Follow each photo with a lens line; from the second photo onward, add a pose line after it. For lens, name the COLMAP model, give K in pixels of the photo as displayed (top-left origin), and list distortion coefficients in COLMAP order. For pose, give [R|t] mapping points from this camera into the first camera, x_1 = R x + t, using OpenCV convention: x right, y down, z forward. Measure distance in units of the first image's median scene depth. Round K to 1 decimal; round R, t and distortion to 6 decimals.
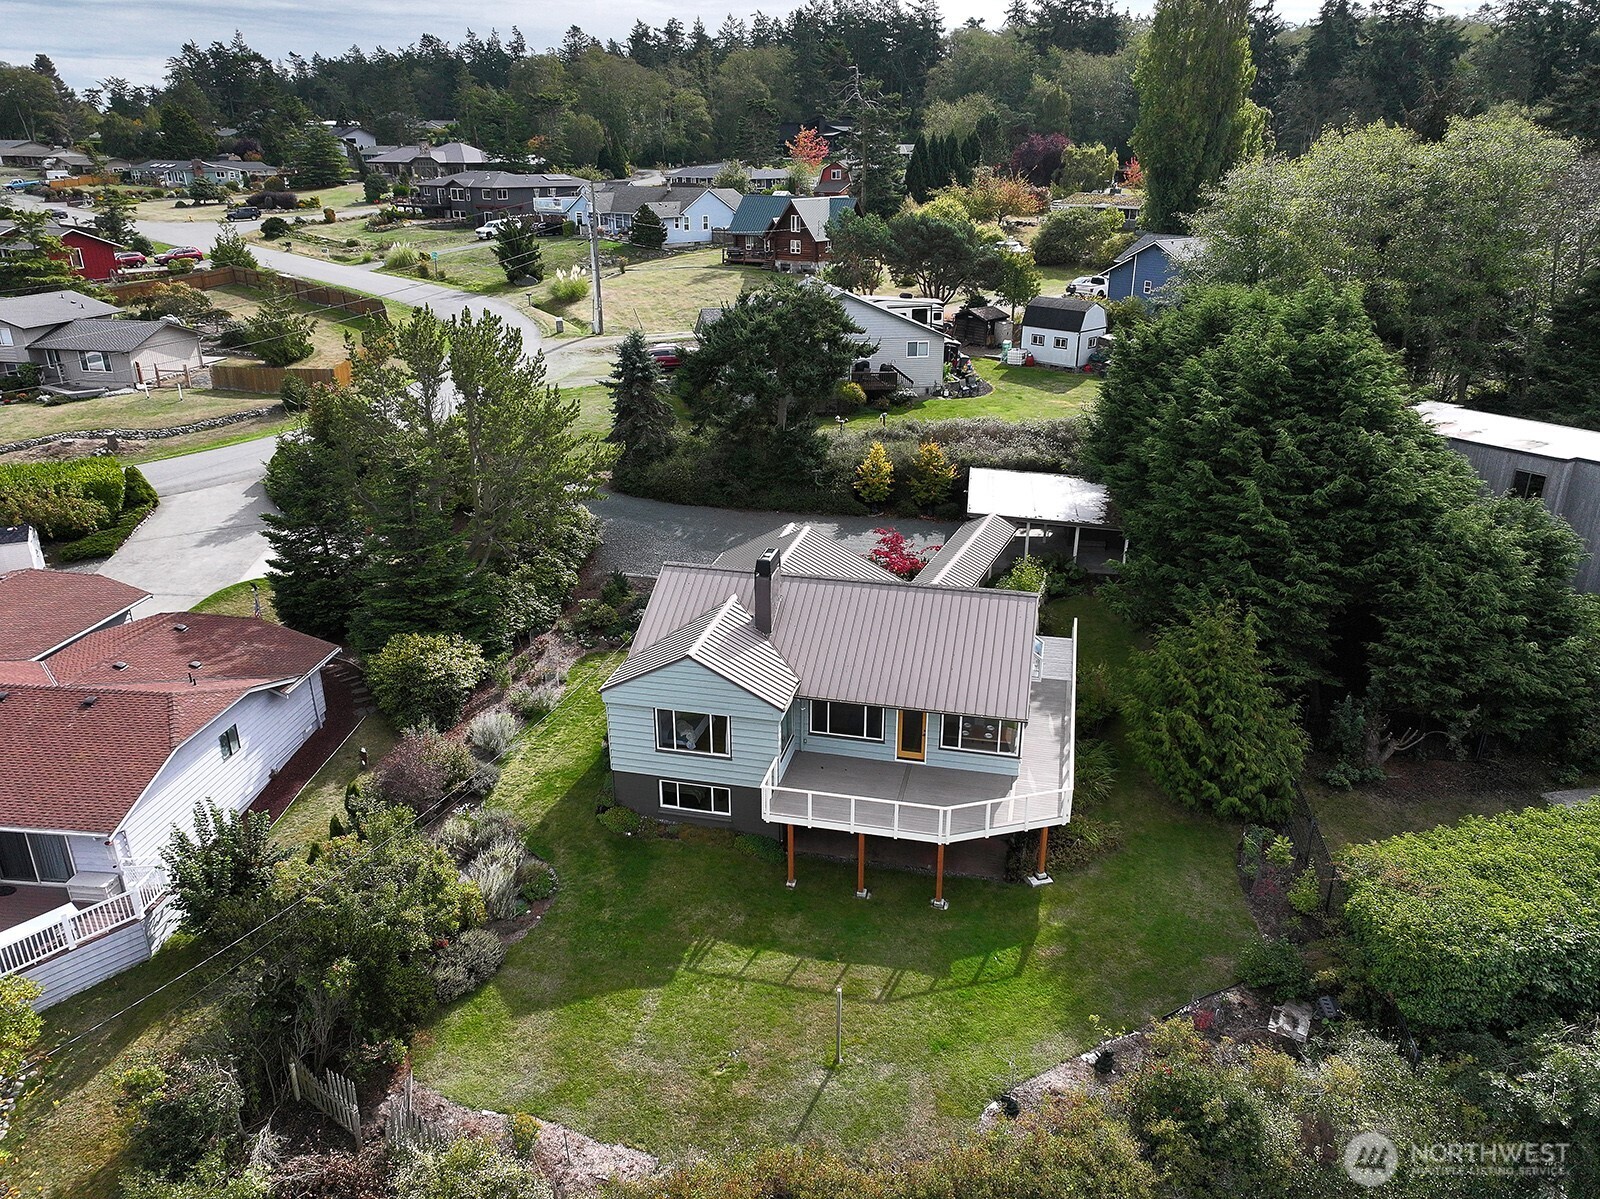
lens RADIAL K [[1118.2, 0, 800.4], [0, 1118.2, 601.0], [0, 0, 1]] dist [0.013137, -0.000123]
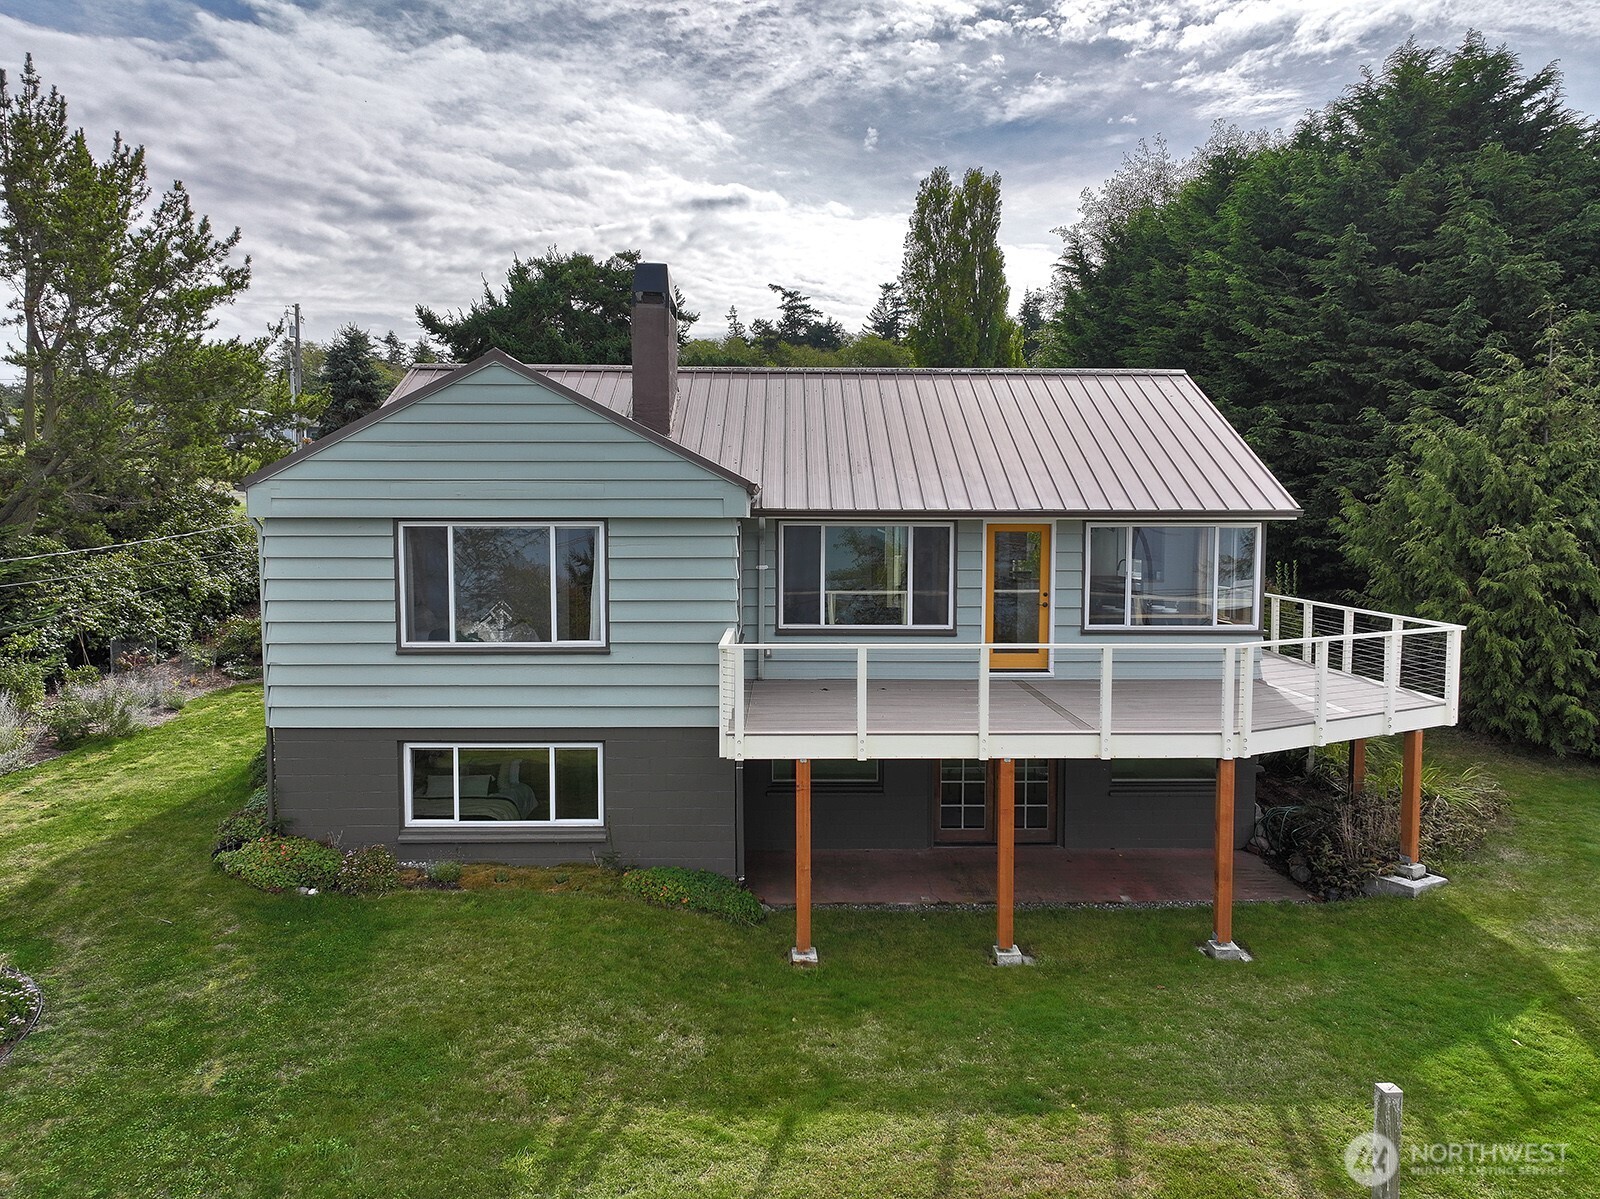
lens RADIAL K [[1118.2, 0, 796.9], [0, 1118.2, 597.0], [0, 0, 1]] dist [0.013137, -0.000123]
pose [[0.970784, -0.018324, 0.239254, -0.094153], [0.091539, 0.949957, -0.298668, 0.254848], [-0.221808, 0.311843, 0.923880, 0.654537]]
